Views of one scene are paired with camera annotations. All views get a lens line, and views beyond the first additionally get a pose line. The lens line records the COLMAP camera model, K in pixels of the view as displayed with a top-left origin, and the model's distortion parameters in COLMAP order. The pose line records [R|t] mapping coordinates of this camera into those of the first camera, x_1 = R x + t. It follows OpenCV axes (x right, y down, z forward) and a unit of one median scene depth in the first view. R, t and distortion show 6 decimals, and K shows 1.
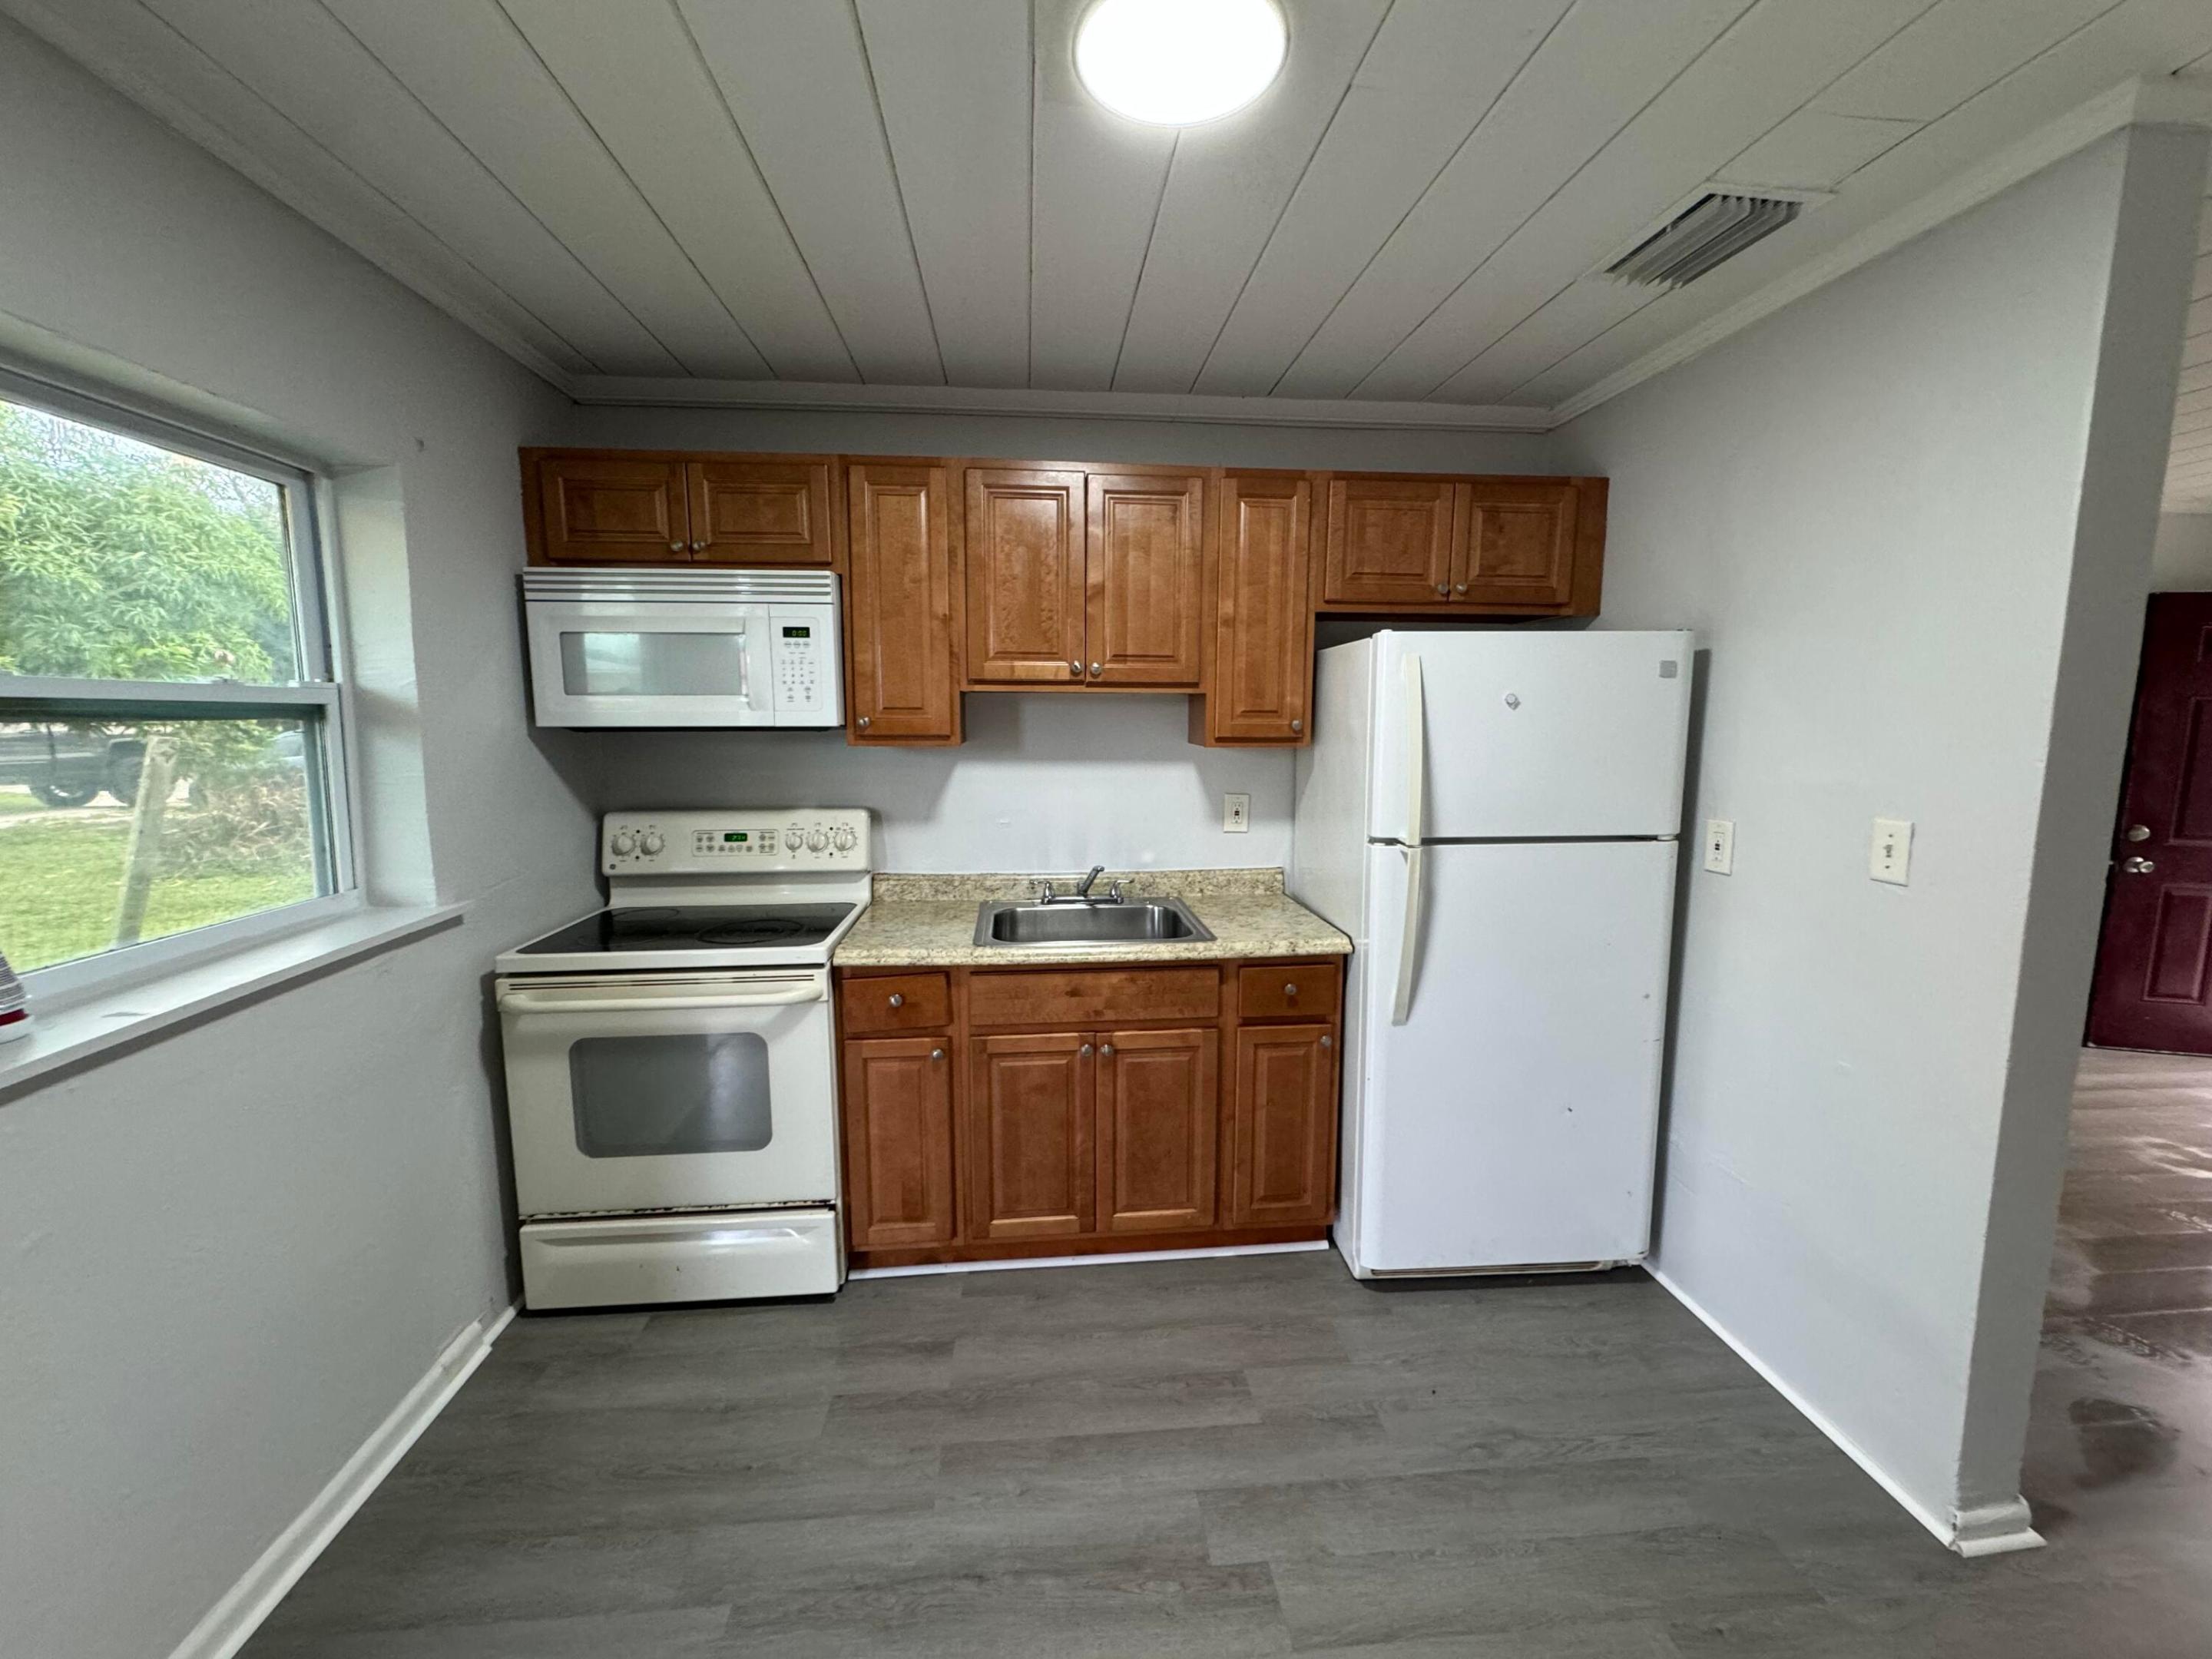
lens RADIAL K [[877.4, 0, 1115.9], [0, 877.4, 824.3], [0, 0, 1]] dist [-0.001808, 0.000059]
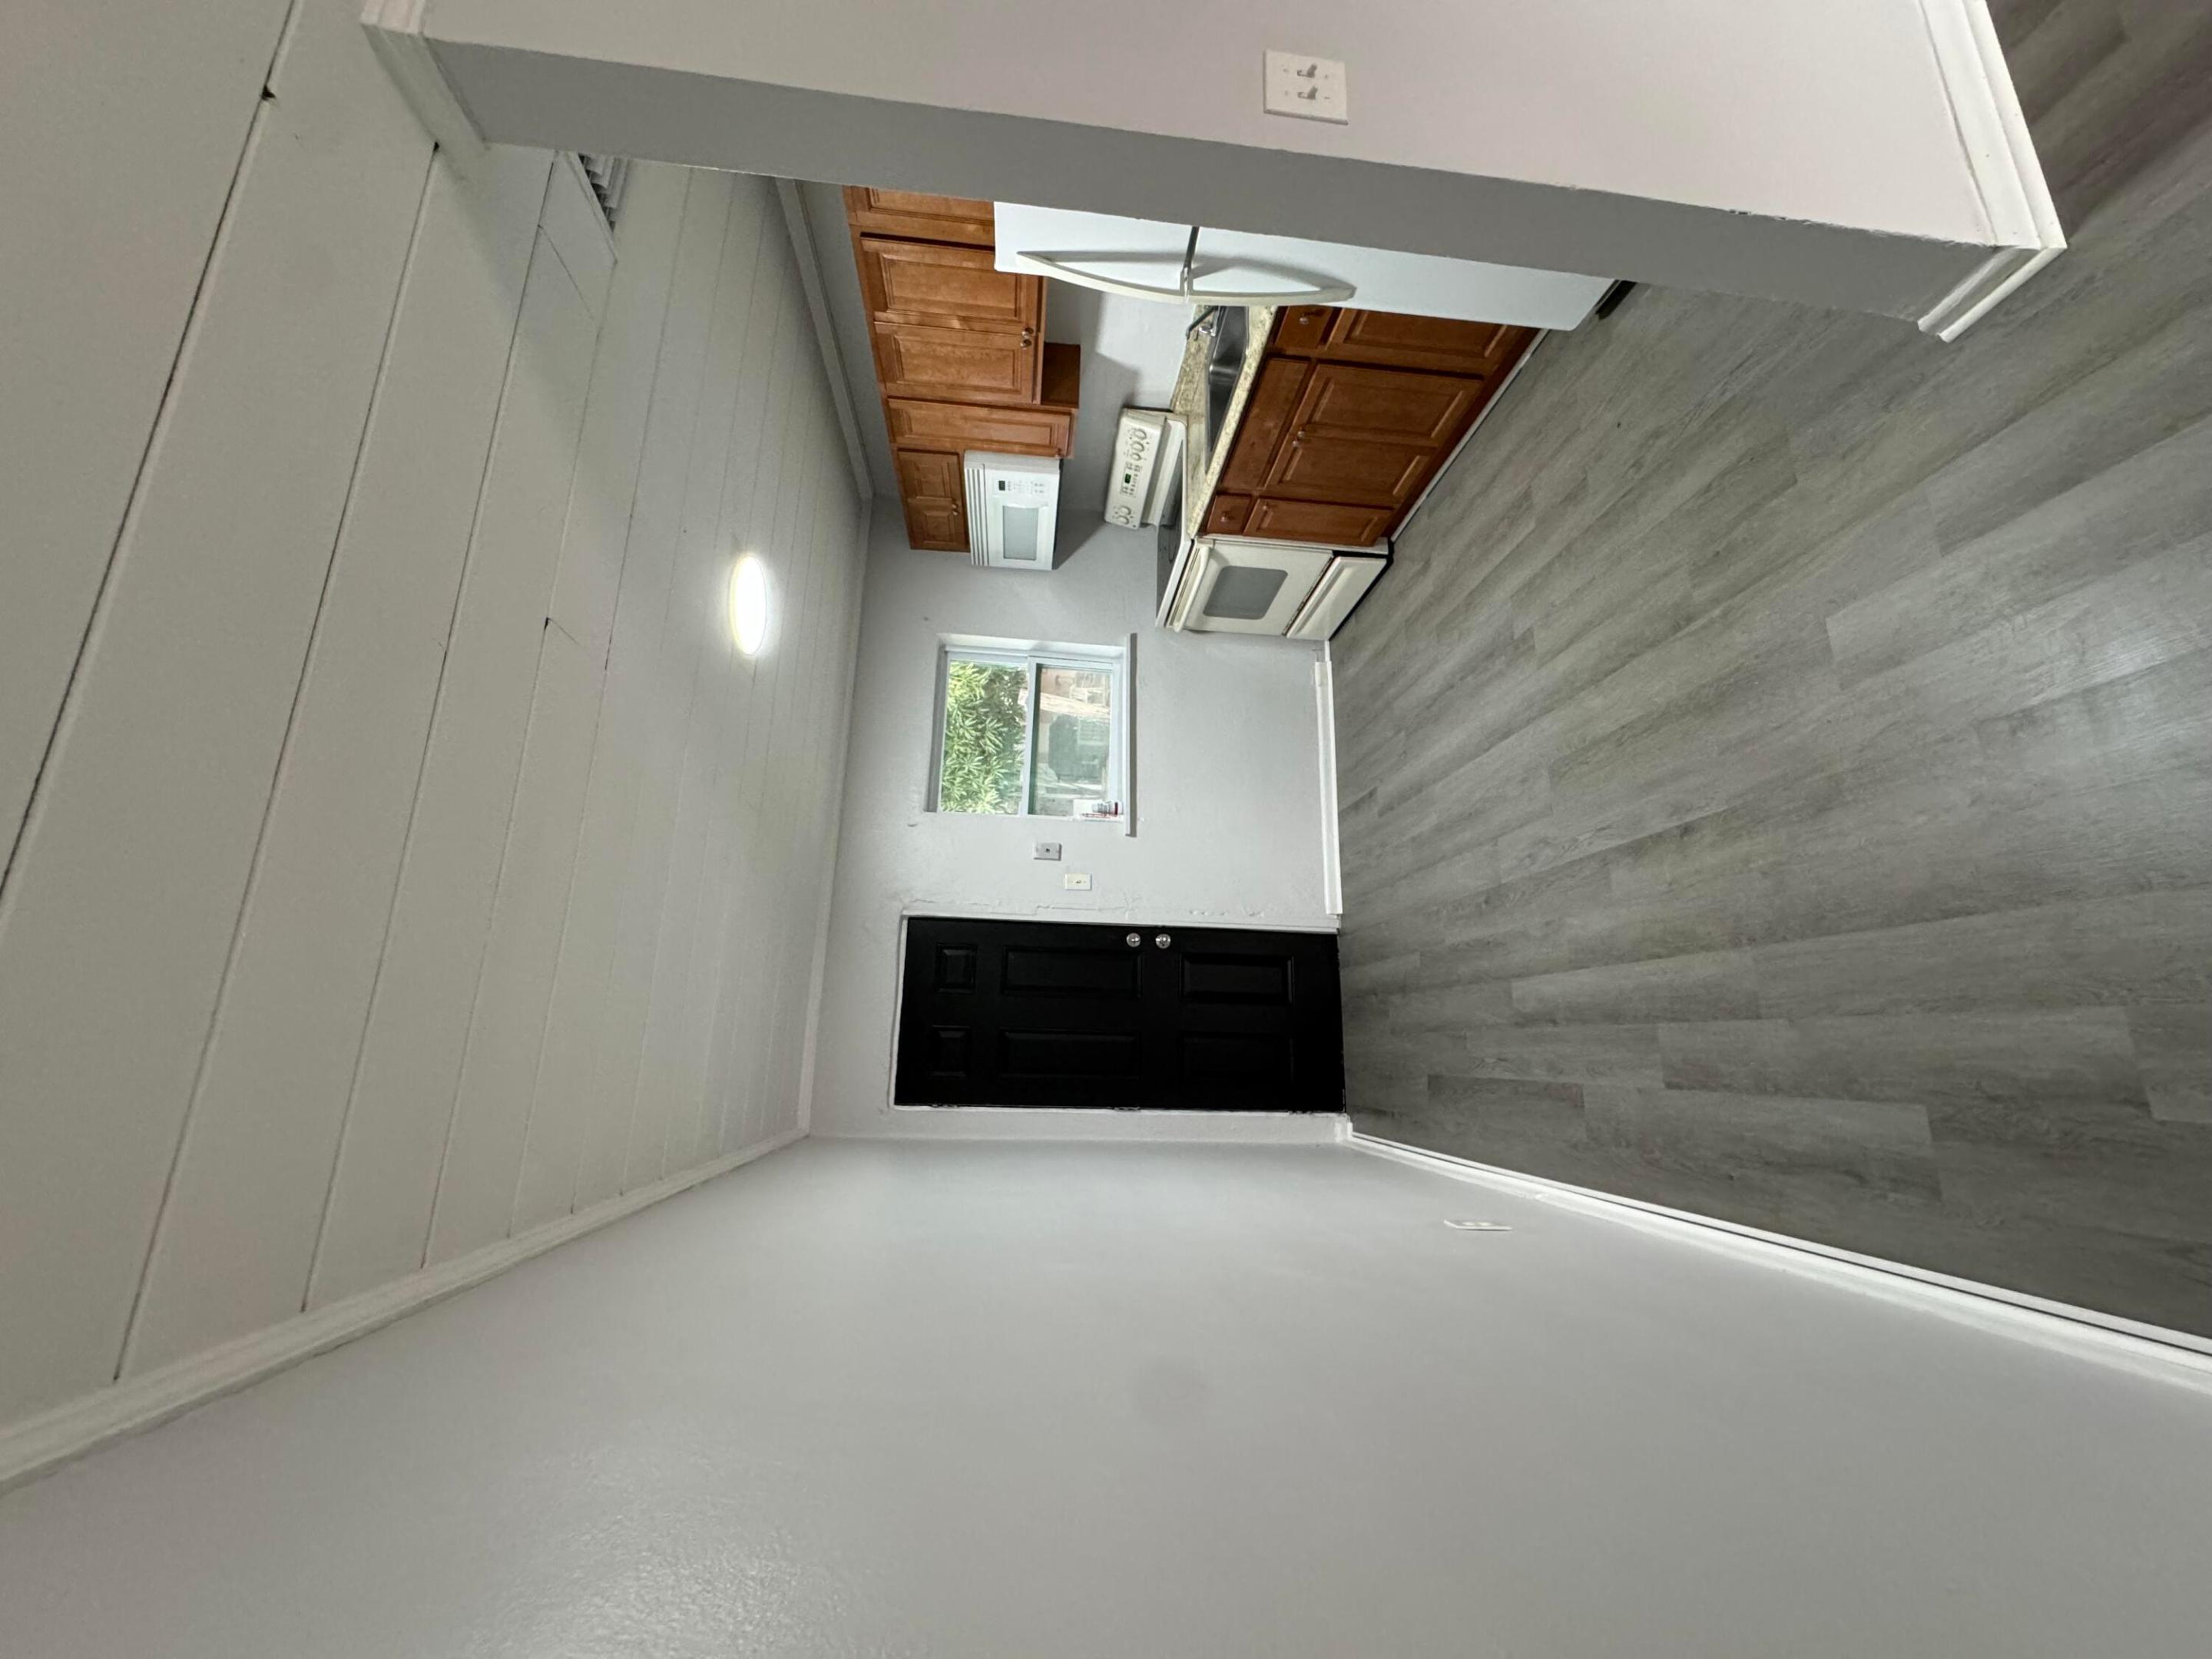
lens RADIAL K [[877.4, 0, 1101.0], [0, 877.4, 828.4], [0, 0, 1]] dist [-0.001808, 0.000059]
pose [[0.096953, -0.162906, -0.981866, 1.224564], [0.982462, 0.173533, 0.068220, -0.037018], [0.159273, -0.971261, 0.176874, 0.112947]]
